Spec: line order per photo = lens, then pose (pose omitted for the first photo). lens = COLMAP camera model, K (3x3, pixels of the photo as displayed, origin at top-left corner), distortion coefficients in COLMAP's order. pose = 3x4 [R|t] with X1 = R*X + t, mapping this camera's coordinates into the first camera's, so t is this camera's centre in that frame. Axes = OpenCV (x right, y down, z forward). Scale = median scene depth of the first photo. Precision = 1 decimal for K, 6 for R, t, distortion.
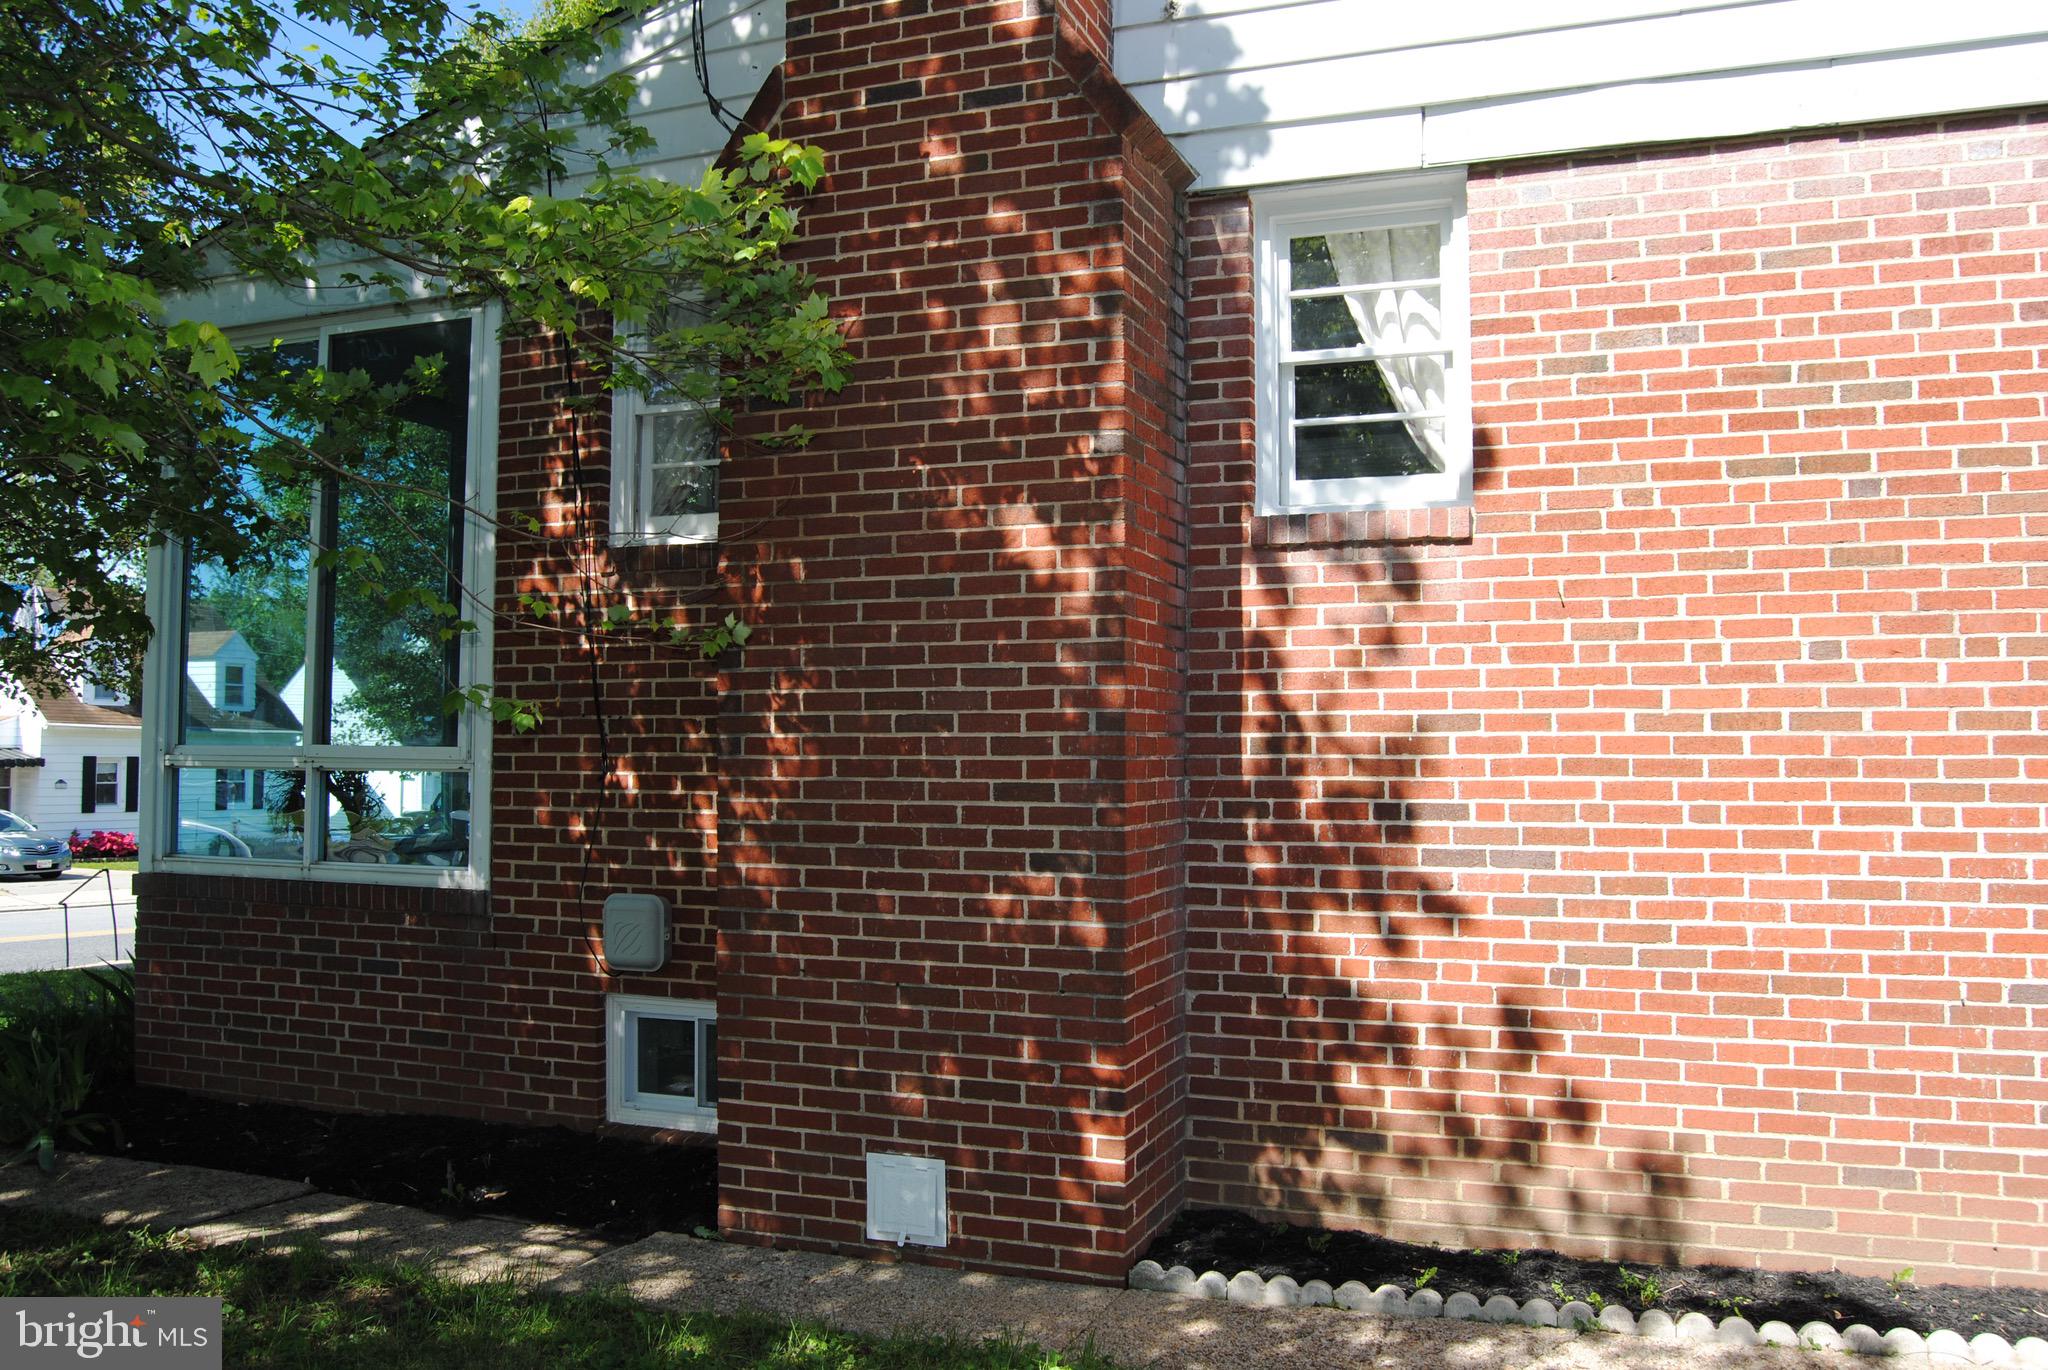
lens RADIAL K [[1628.3, 0, 1024.5], [0, 1628.3, 682.0], [0, 0, 1]] dist [-0.078489, 0.025098]
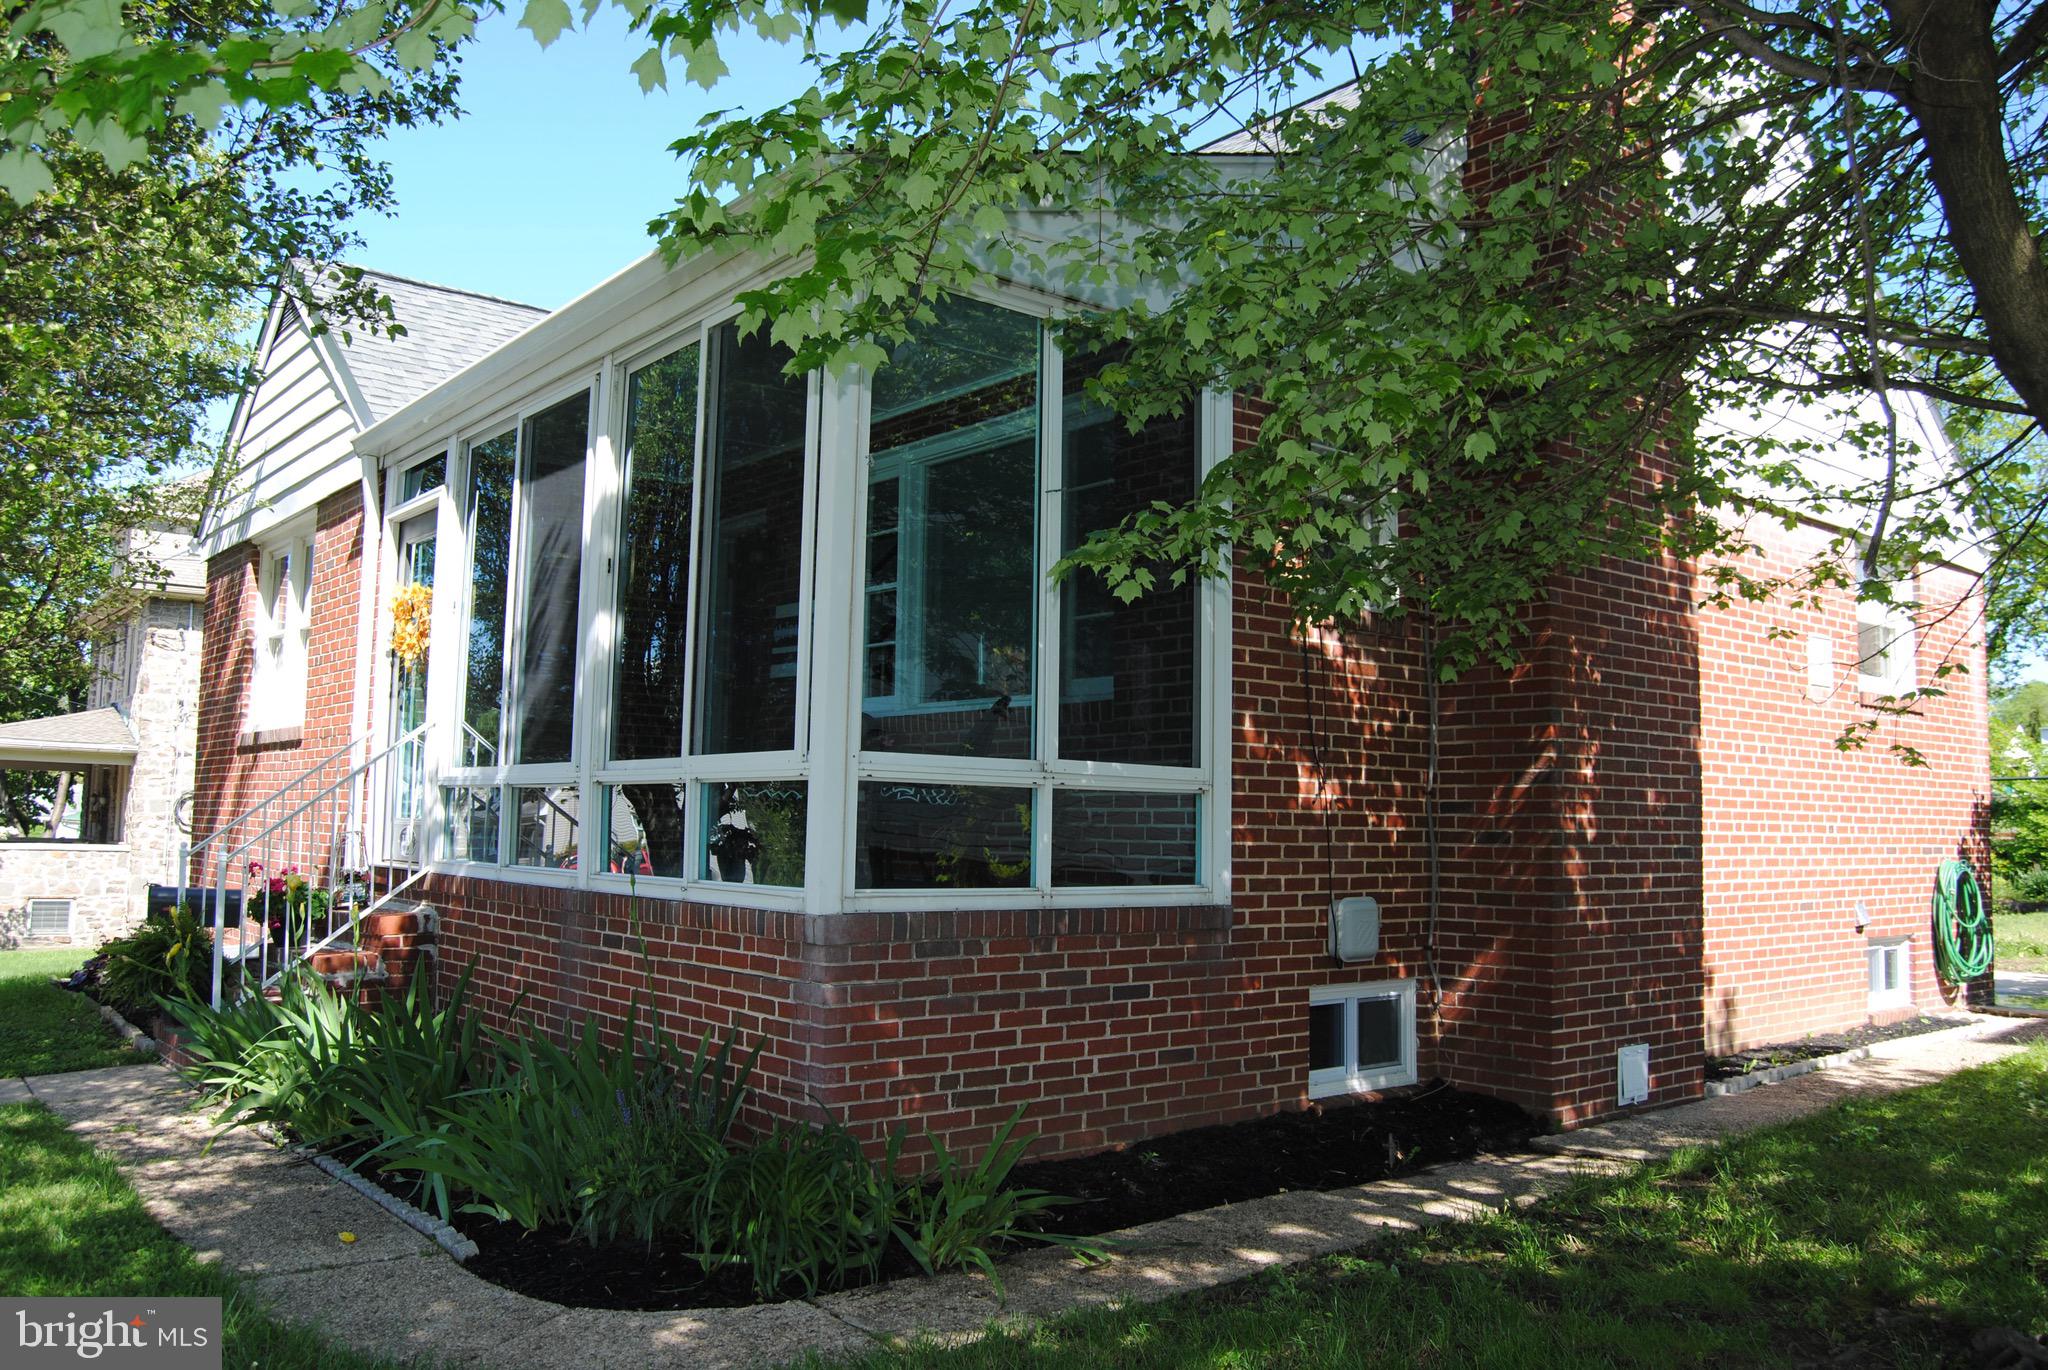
lens RADIAL K [[1628.3, 0, 1022.6], [0, 1628.3, 689.9], [0, 0, 1]] dist [-0.078489, 0.025098]
pose [[0.468499, 0.083284, 0.879530, -1.363122], [-0.053696, 0.996390, -0.065748, 0.066742], [-0.881831, -0.016424, 0.471280, 0.625061]]
